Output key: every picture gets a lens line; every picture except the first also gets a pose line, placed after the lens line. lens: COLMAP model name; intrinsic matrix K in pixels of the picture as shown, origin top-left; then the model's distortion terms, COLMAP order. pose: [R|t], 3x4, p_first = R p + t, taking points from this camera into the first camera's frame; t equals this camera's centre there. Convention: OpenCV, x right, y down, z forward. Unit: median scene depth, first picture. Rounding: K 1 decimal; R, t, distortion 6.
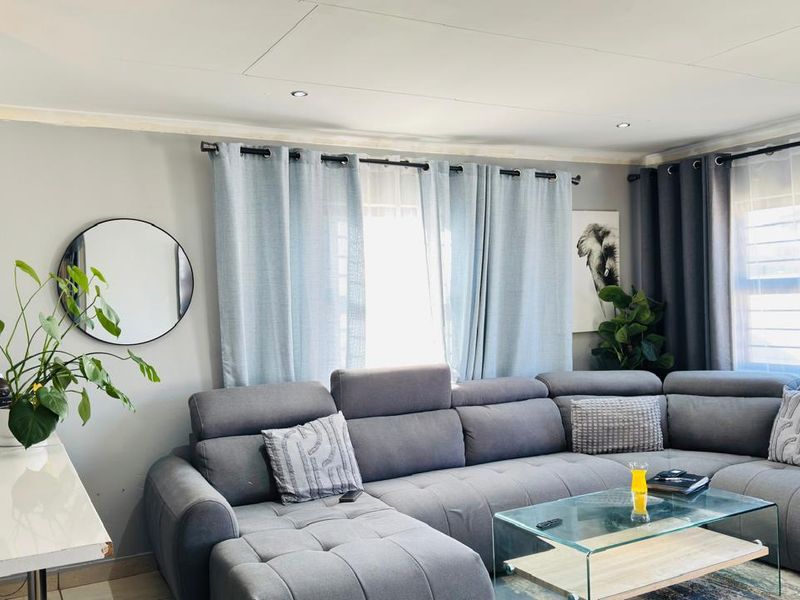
lens RADIAL K [[740.1, 0, 400.1], [0, 740.1, 302.8], [0, 0, 1]] dist [0.144322, -0.267099]
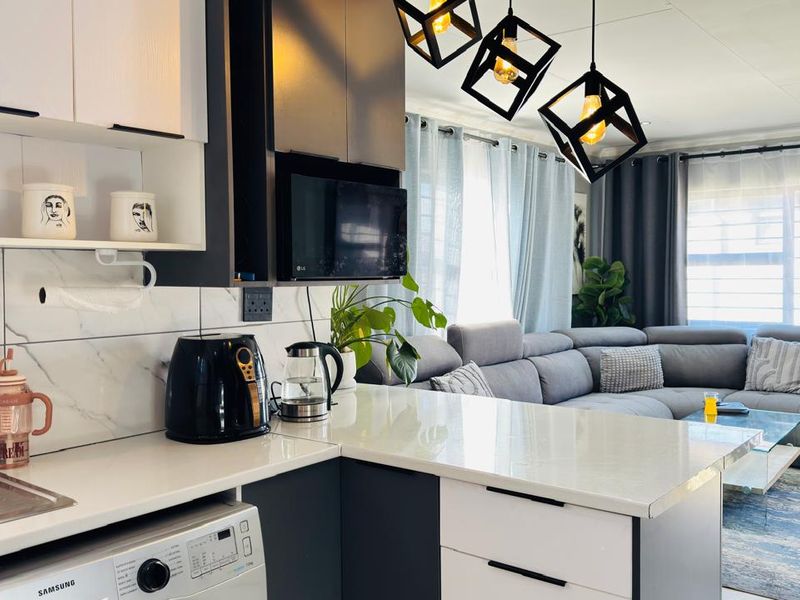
lens RADIAL K [[740.1, 0, 400.1], [0, 740.1, 302.8], [0, 0, 1]] dist [0.144322, -0.267099]
pose [[0.921104, 0.004952, 0.389284, -0.542673], [-0.017359, 0.999447, 0.028361, 0.026251], [-0.388929, -0.032881, 0.920681, 0.022328]]
